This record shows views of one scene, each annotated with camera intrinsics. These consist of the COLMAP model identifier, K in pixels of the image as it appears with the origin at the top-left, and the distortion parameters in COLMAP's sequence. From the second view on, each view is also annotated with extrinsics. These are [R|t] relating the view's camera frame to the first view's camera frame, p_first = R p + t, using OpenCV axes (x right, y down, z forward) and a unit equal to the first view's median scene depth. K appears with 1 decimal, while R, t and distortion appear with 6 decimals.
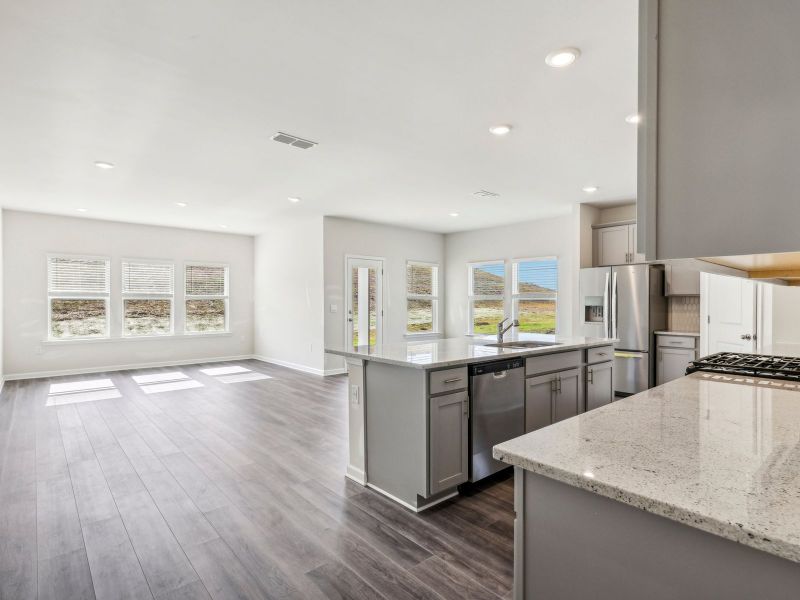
lens RADIAL K [[415.6, 0, 400.7], [0, 415.6, 297.9], [0, 0, 1]] dist [-0.000340, 0.000588]
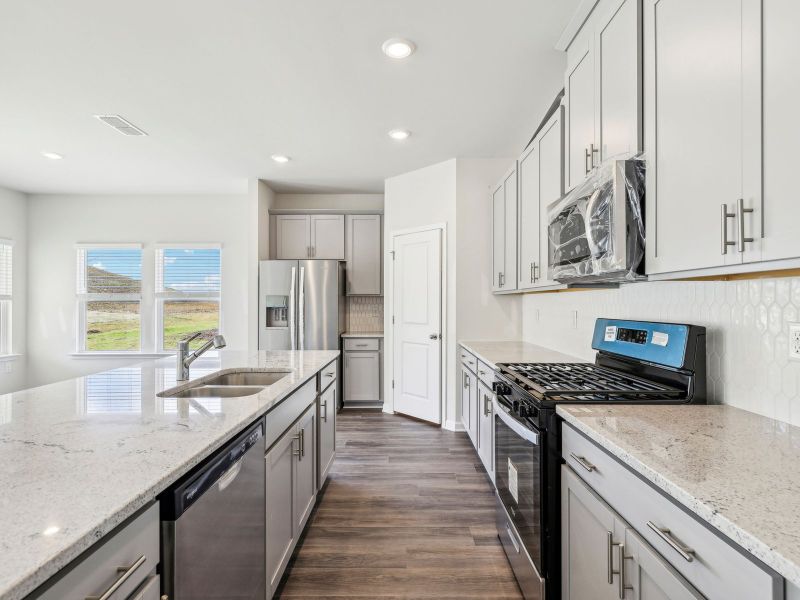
lens RADIAL K [[415.6, 0, 400.7], [0, 415.6, 297.9], [0, 0, 1]] dist [-0.000340, 0.000588]
pose [[0.663246, 0.003815, 0.748392, 0.018837], [-0.002575, 0.999993, -0.002815, 0.002699], [-0.748397, -0.000060, 0.663251, 0.282485]]
